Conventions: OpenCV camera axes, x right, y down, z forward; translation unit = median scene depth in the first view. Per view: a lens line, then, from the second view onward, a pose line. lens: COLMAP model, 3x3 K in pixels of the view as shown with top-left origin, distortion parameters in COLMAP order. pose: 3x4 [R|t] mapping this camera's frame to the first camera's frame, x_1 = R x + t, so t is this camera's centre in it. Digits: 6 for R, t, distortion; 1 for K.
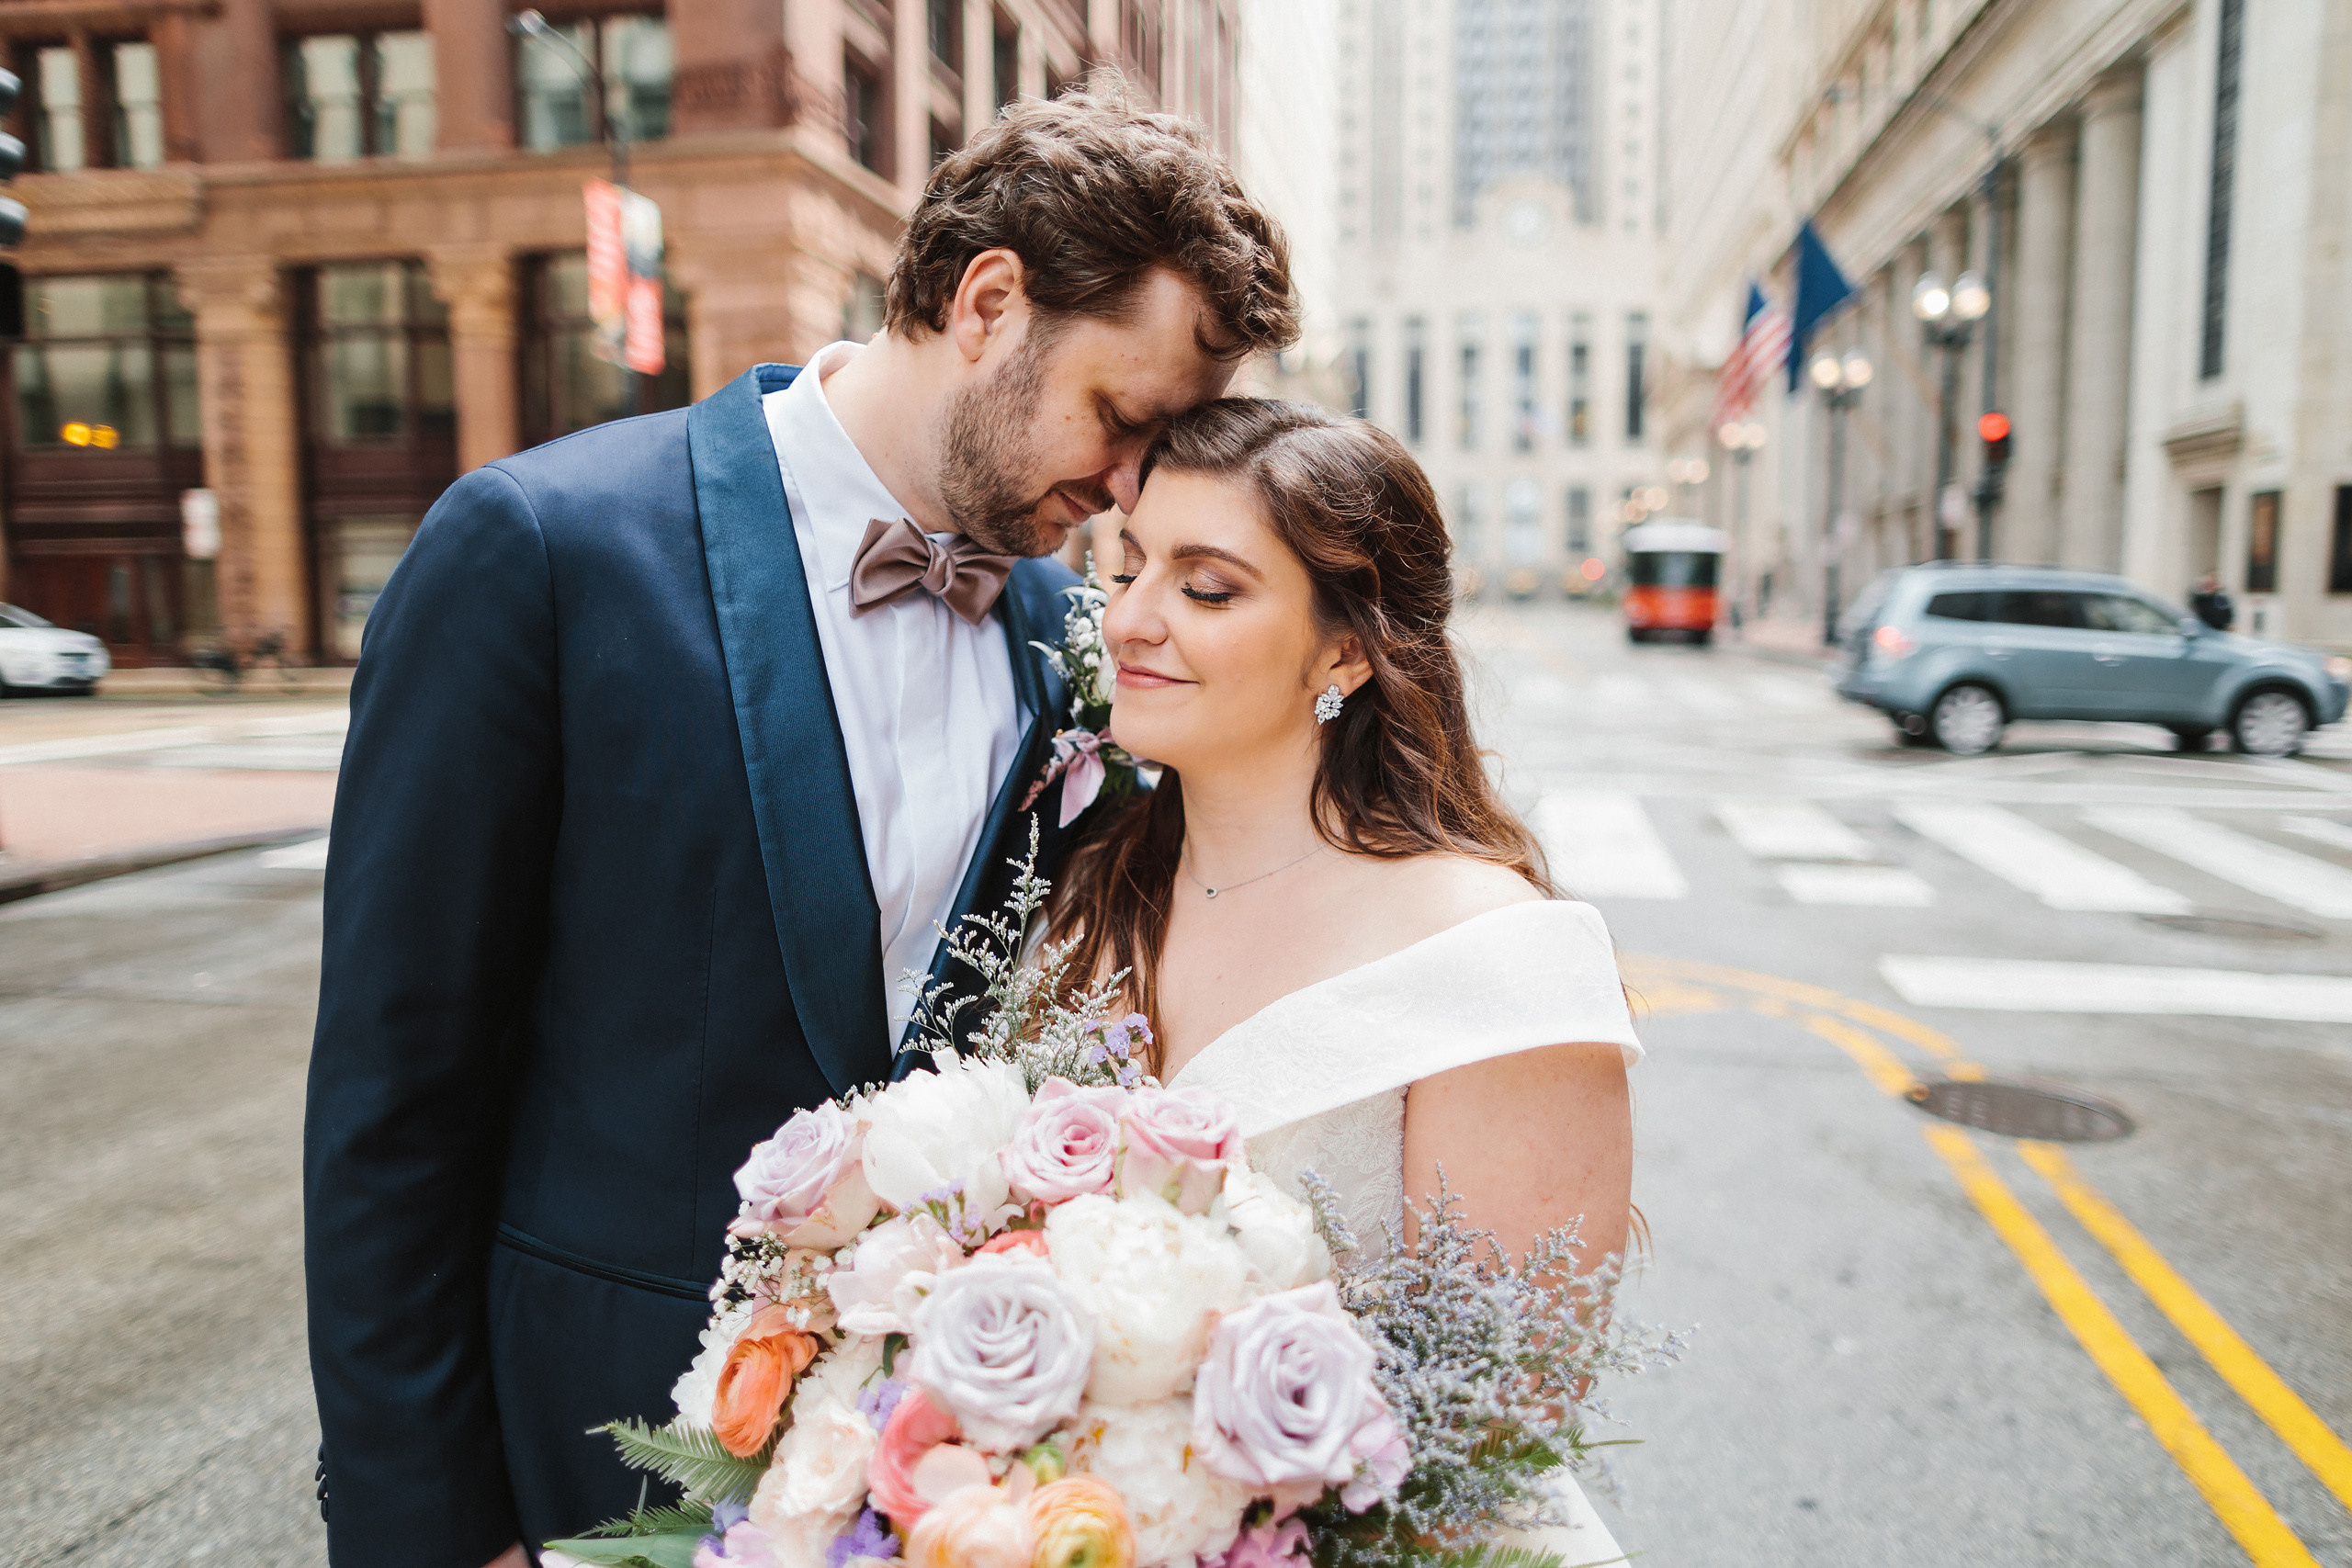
lens RADIAL K [[1705.6, 0, 1215.8], [0, 1705.6, 784.5], [0, 0, 1]] dist [-0.054290, 0.049687]
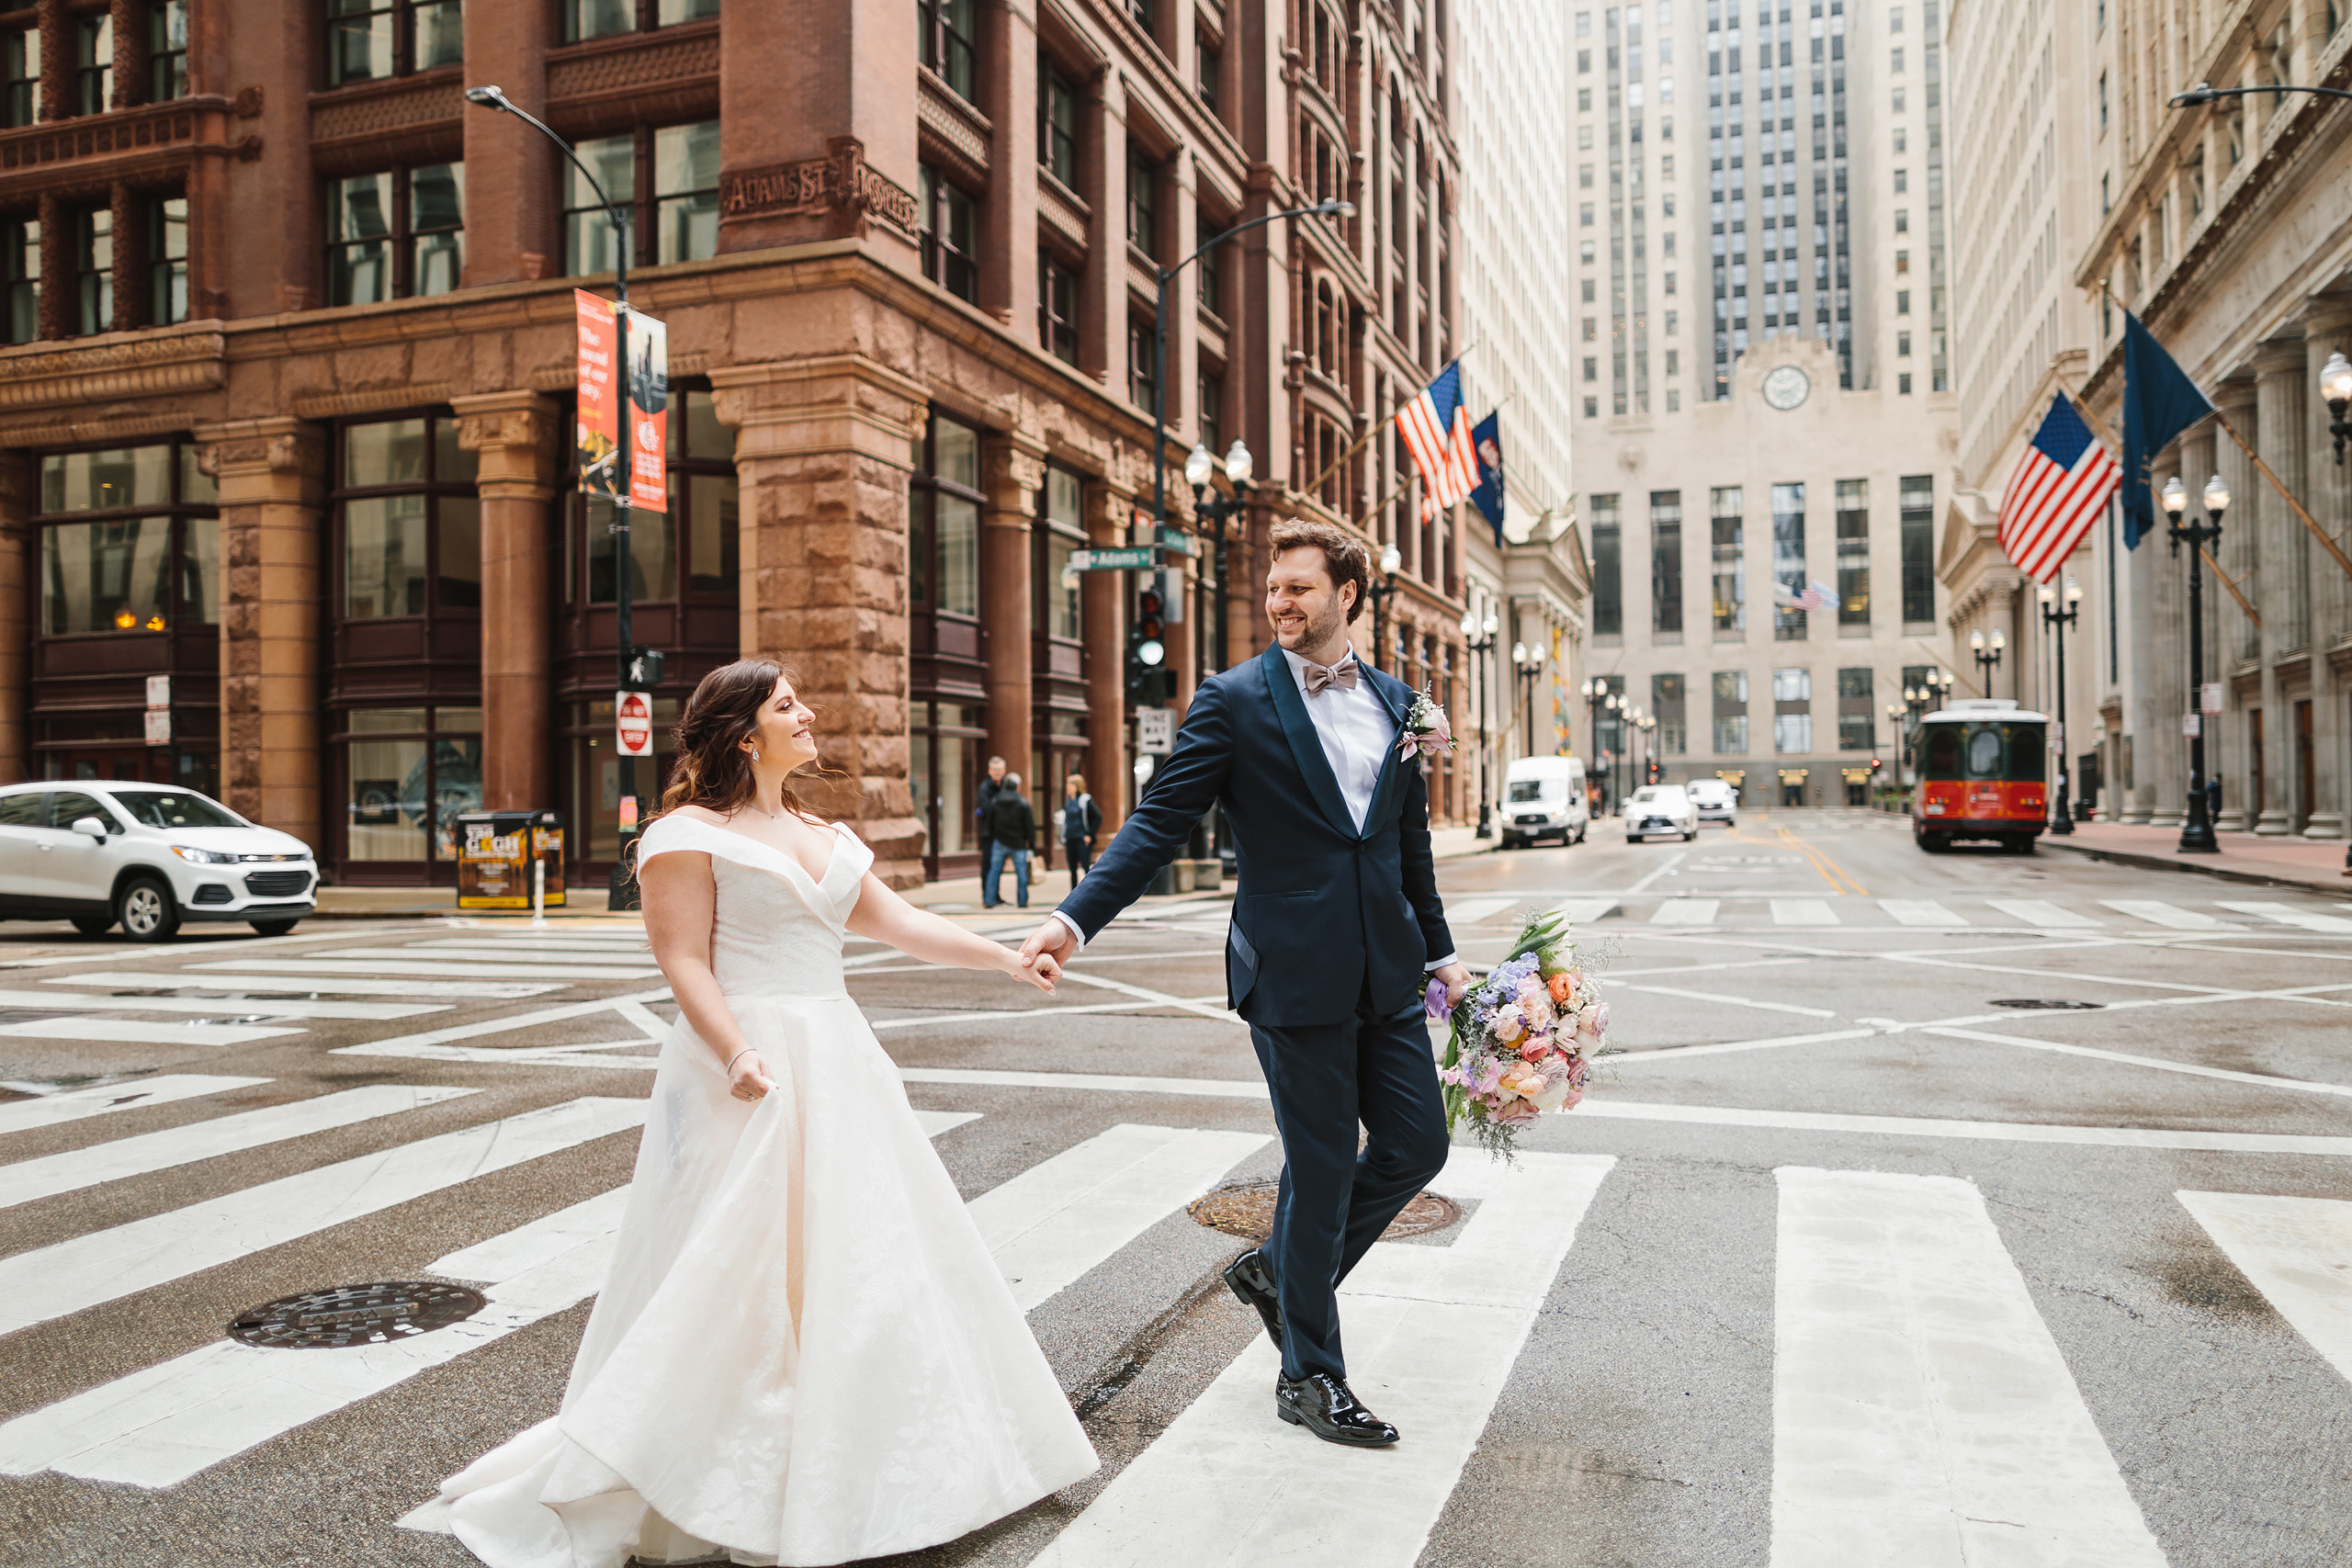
lens RADIAL K [[1756.4, 0, 1199.5], [0, 1756.4, 781.0], [0, 0, 1]] dist [-0.052799, 0.052035]
pose [[0.988164, -0.010095, -0.153070, 0.049014], [-0.008525, 0.992676, -0.120504, -0.018193], [0.153166, 0.120382, 0.980841, 0.221405]]
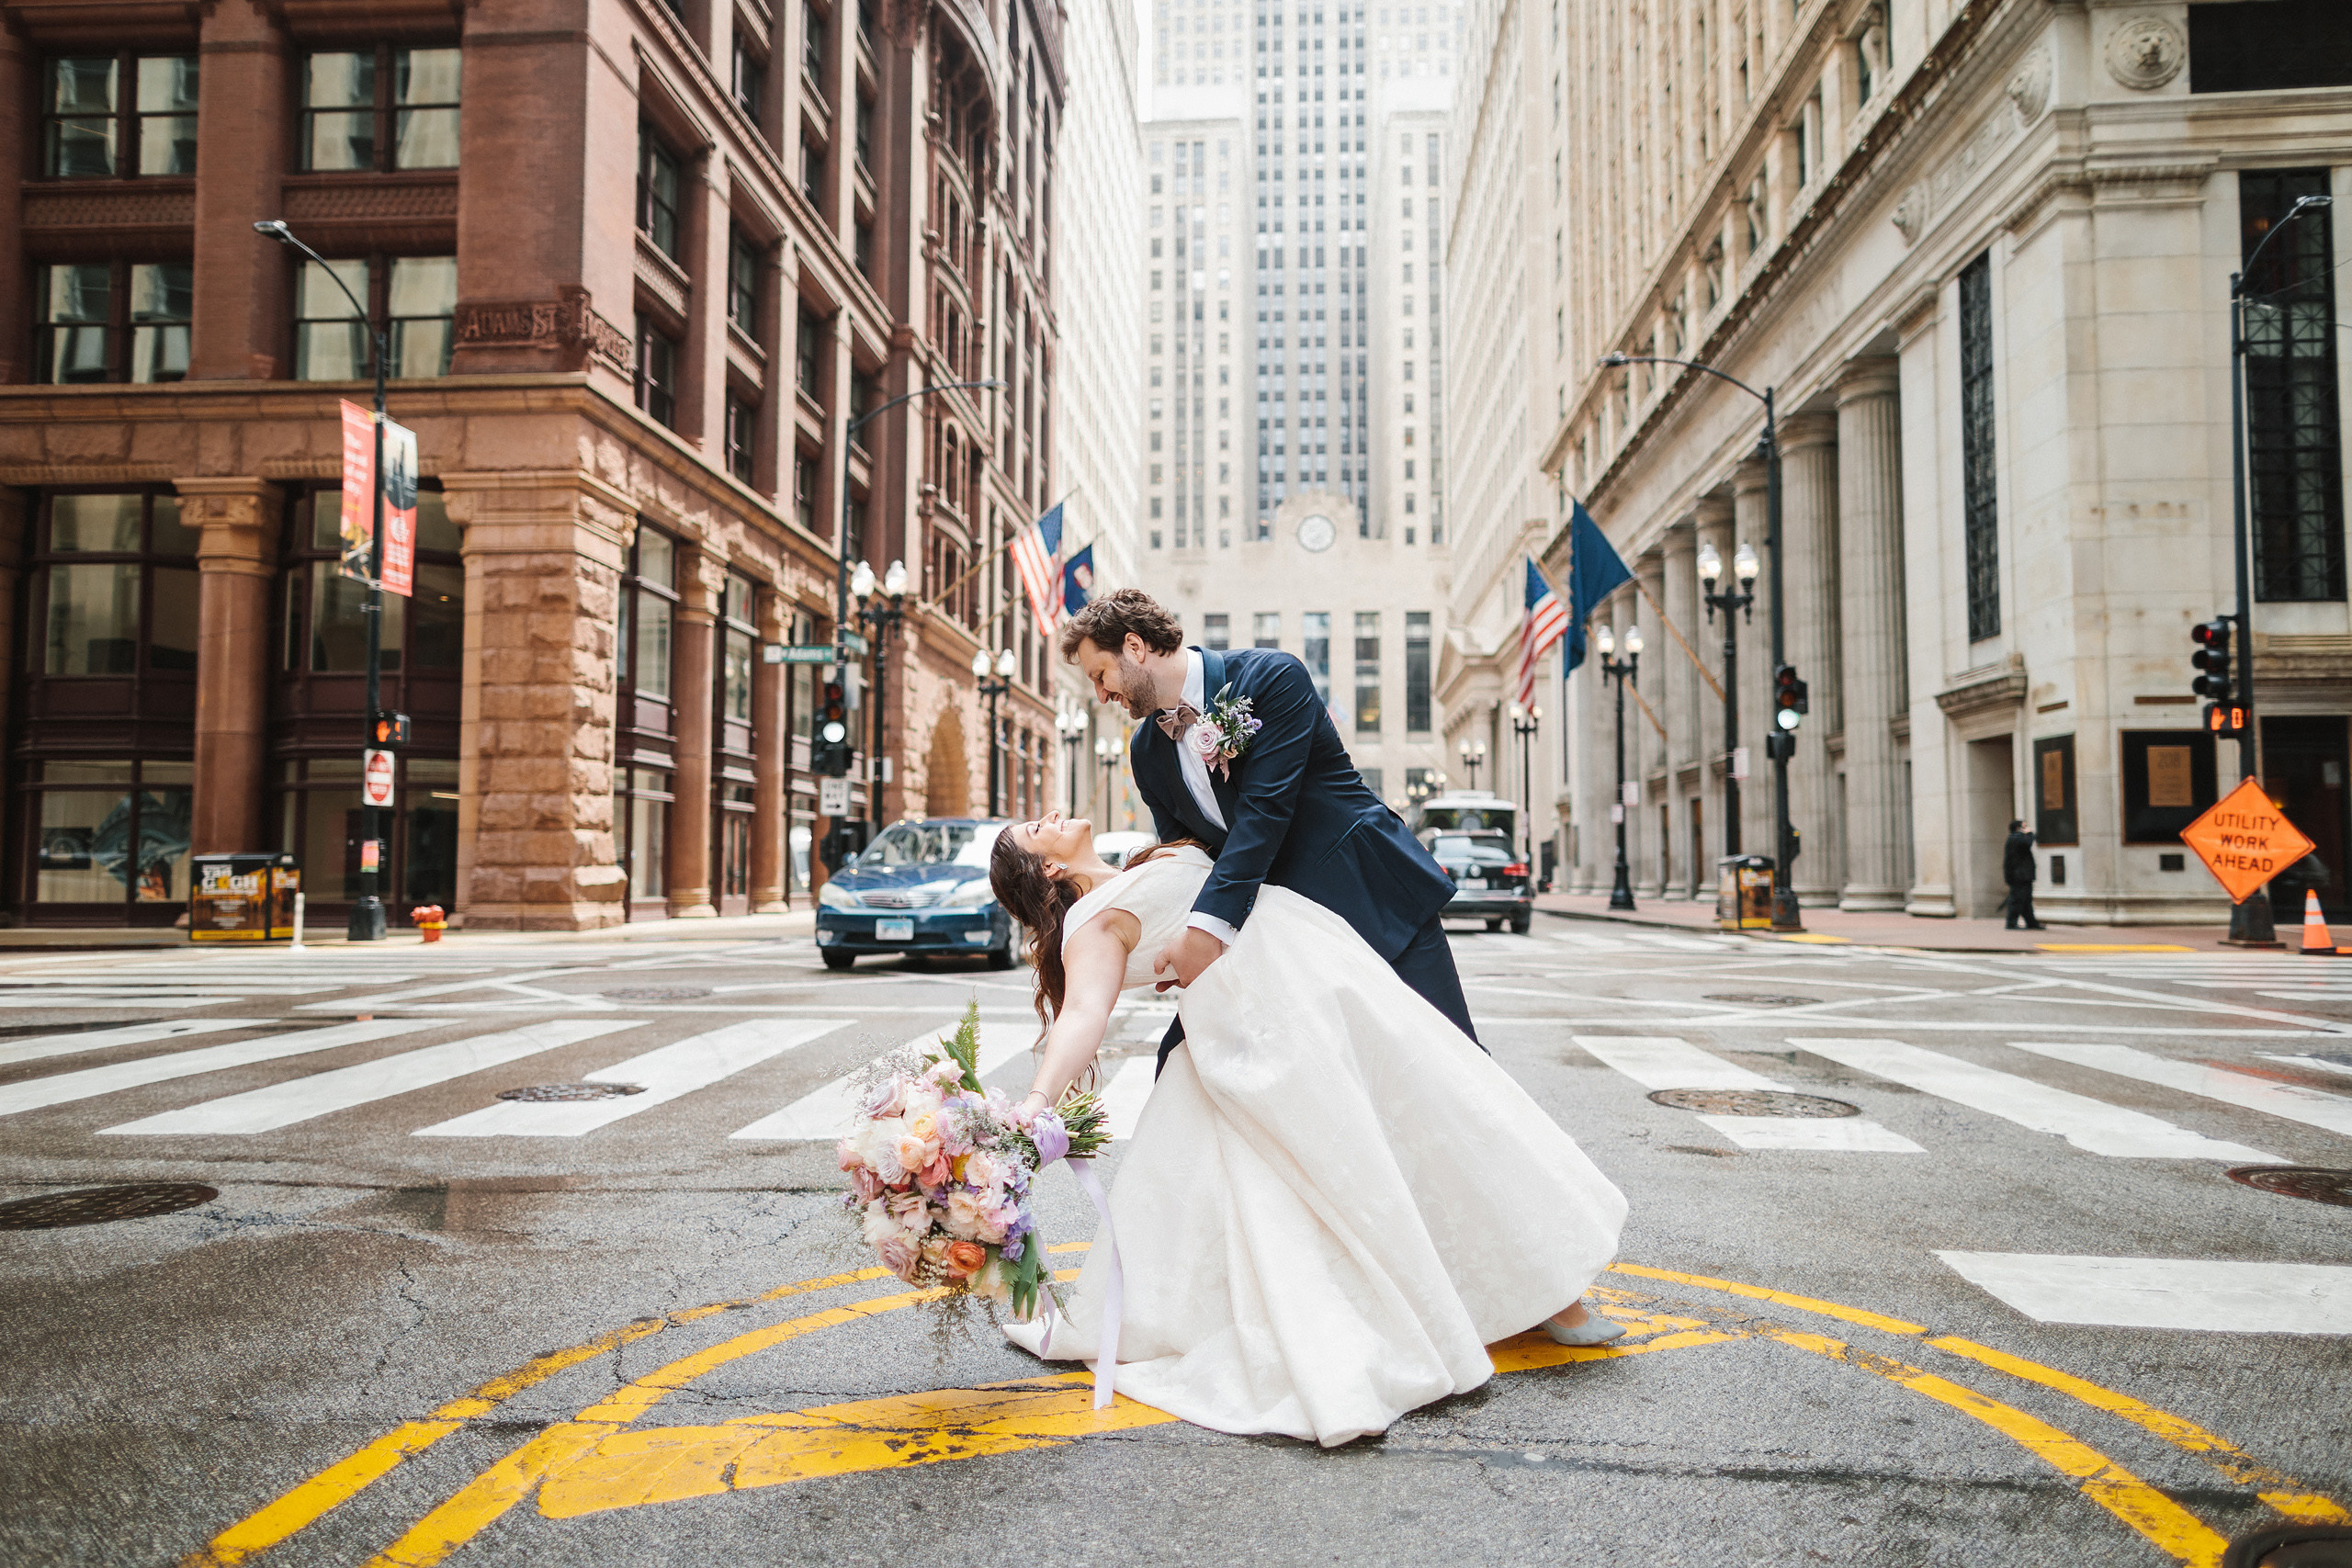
lens RADIAL K [[1588.5, 0, 1176.8], [0, 1588.5, 778.3], [0, 0, 1]] dist [-0.008037, 0.034121]
pose [[0.996098, 0.008776, 0.087822, 0.016391], [0.006580, 0.984891, -0.173051, 0.008538], [-0.088014, 0.172954, 0.980990, 0.110003]]
